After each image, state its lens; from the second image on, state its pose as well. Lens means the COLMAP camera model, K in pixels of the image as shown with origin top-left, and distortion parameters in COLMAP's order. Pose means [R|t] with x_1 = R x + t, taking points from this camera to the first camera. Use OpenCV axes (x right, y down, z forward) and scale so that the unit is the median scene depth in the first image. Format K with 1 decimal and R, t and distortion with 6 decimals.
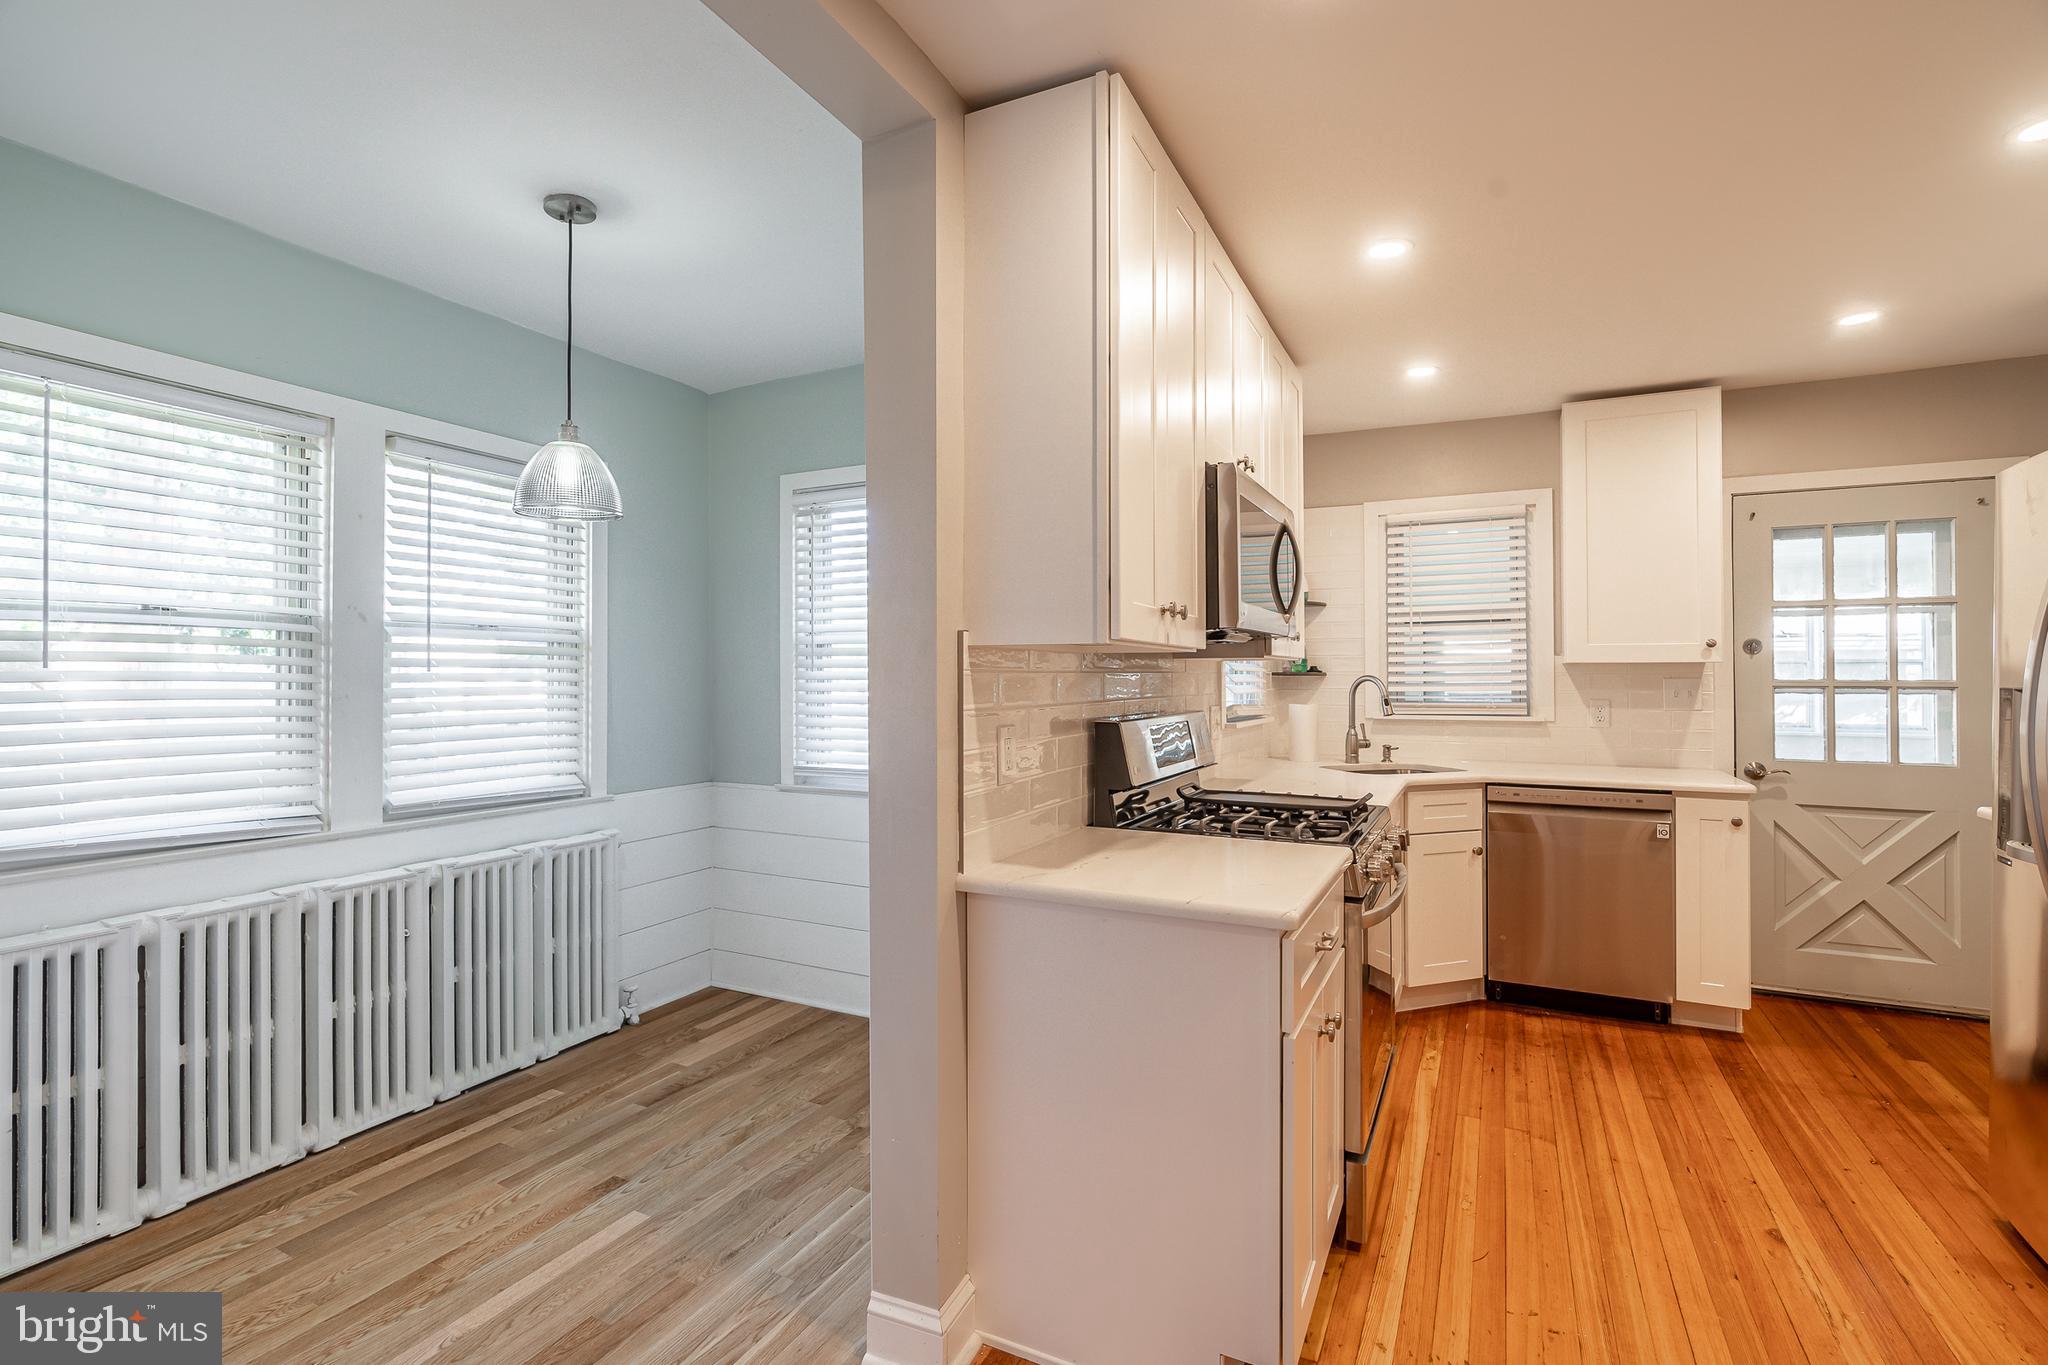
lens RADIAL K [[935.8, 0, 1019.5], [0, 935.8, 663.3], [0, 0, 1]] dist [-0.002733, 0.000326]
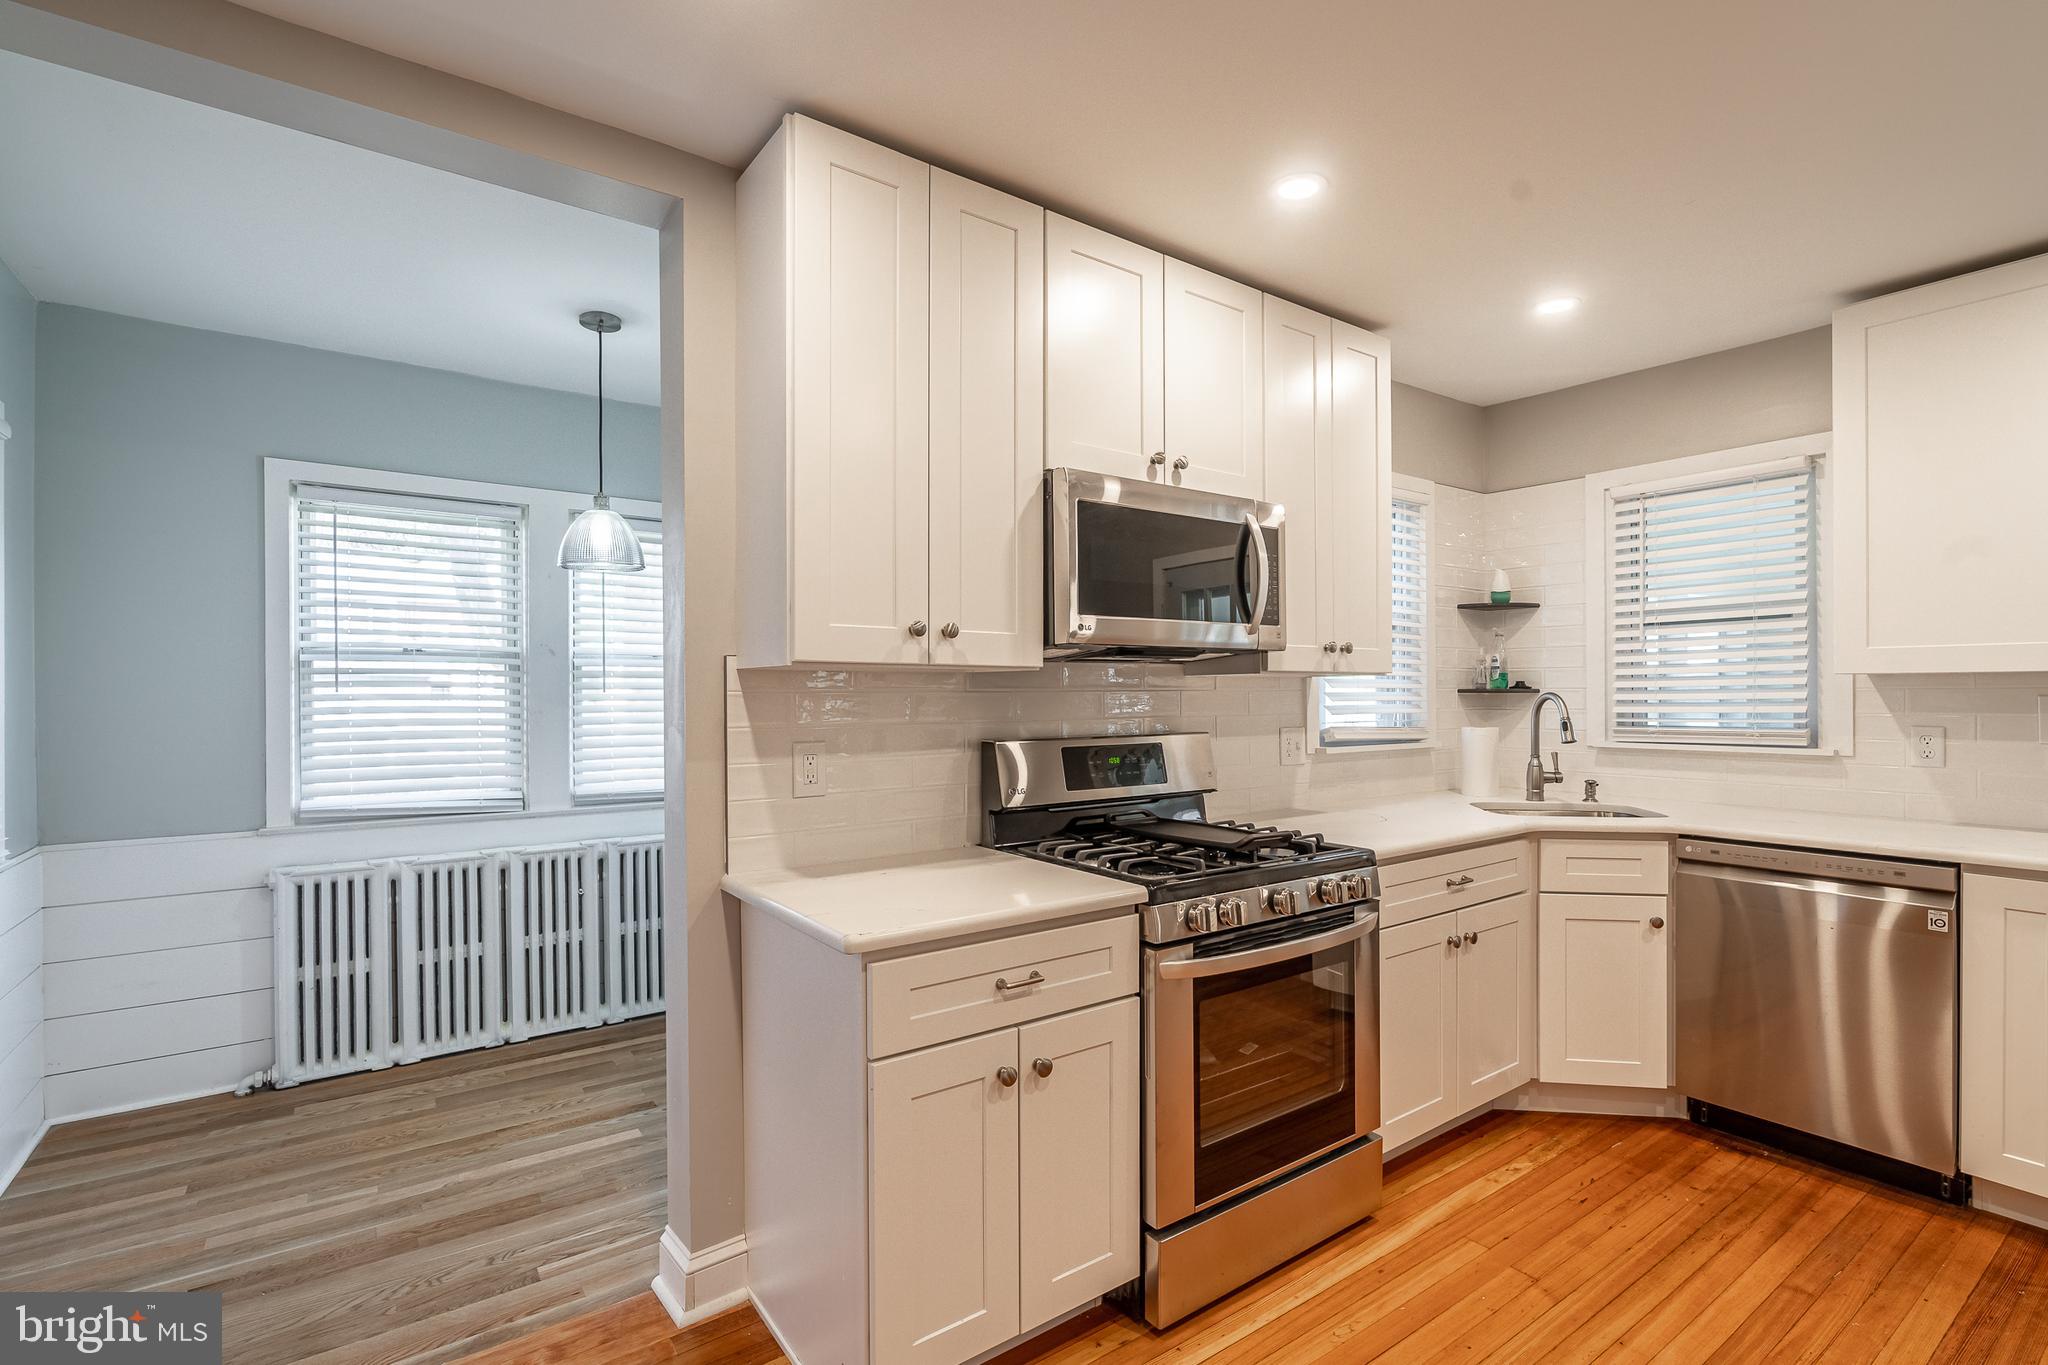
lens RADIAL K [[941.0, 0, 1025.5], [0, 941.0, 693.6], [0, 0, 1]] dist [-0.001209, -0.000163]
pose [[0.889269, -0.003032, -0.457375, 0.425190], [0.009590, 0.999882, 0.012018, -0.000164], [0.457285, -0.015073, 0.889193, 0.093808]]
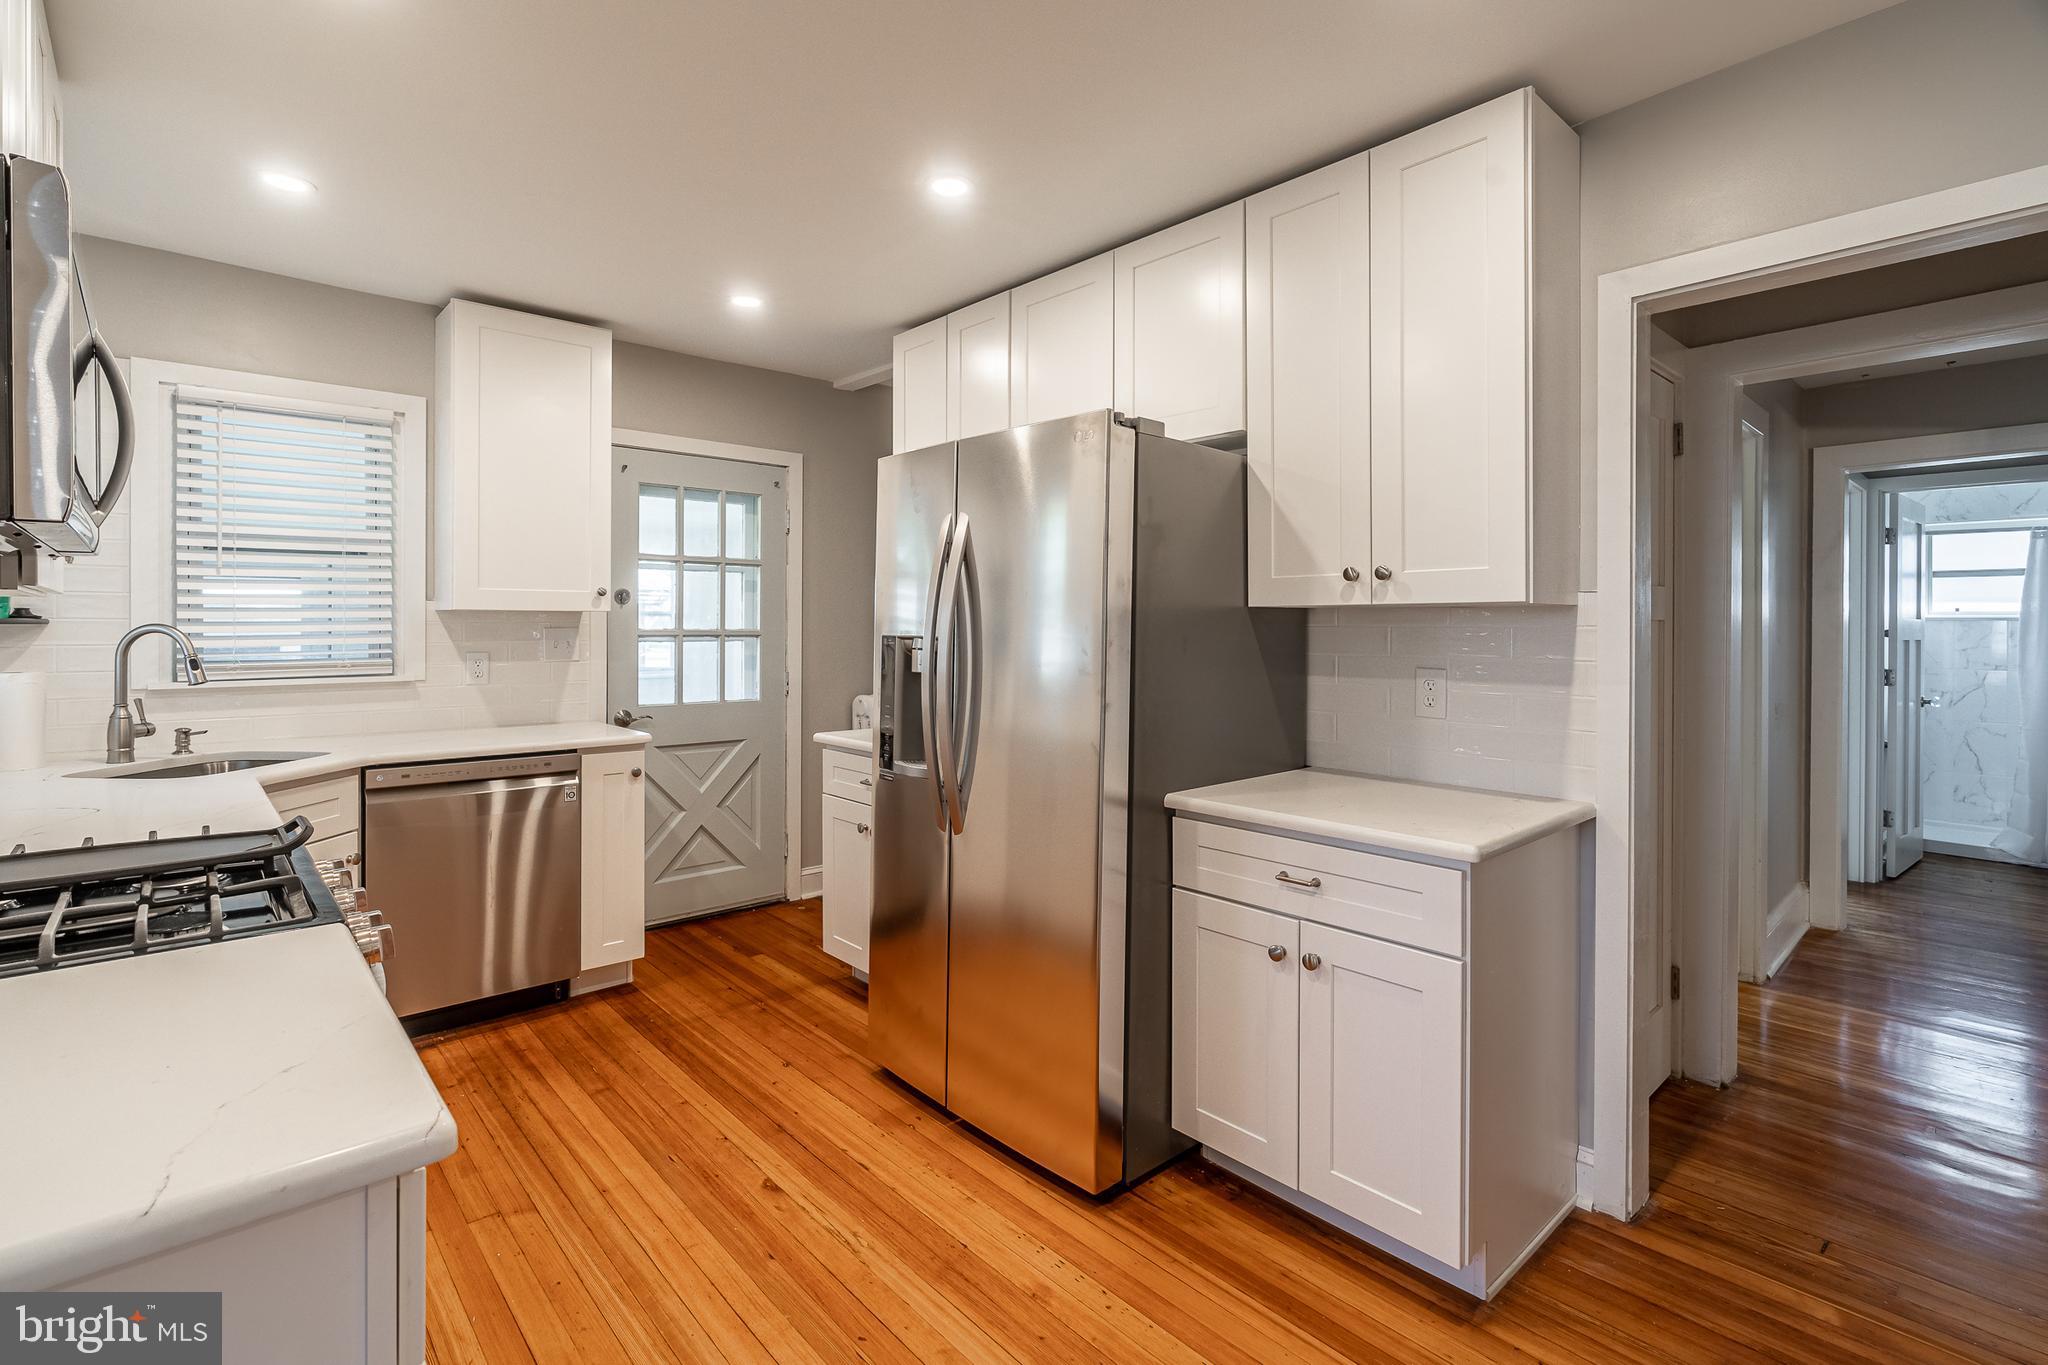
lens RADIAL K [[952.9, 0, 1016.1], [0, 952.9, 626.3], [0, 0, 1]] dist [-0.000424, 0.000243]
pose [[0.365585, 0.000671, 0.930778, -0.028362], [-0.014477, 0.999883, 0.004966, 0.003522], [-0.930665, -0.015290, 0.365552, 0.256933]]
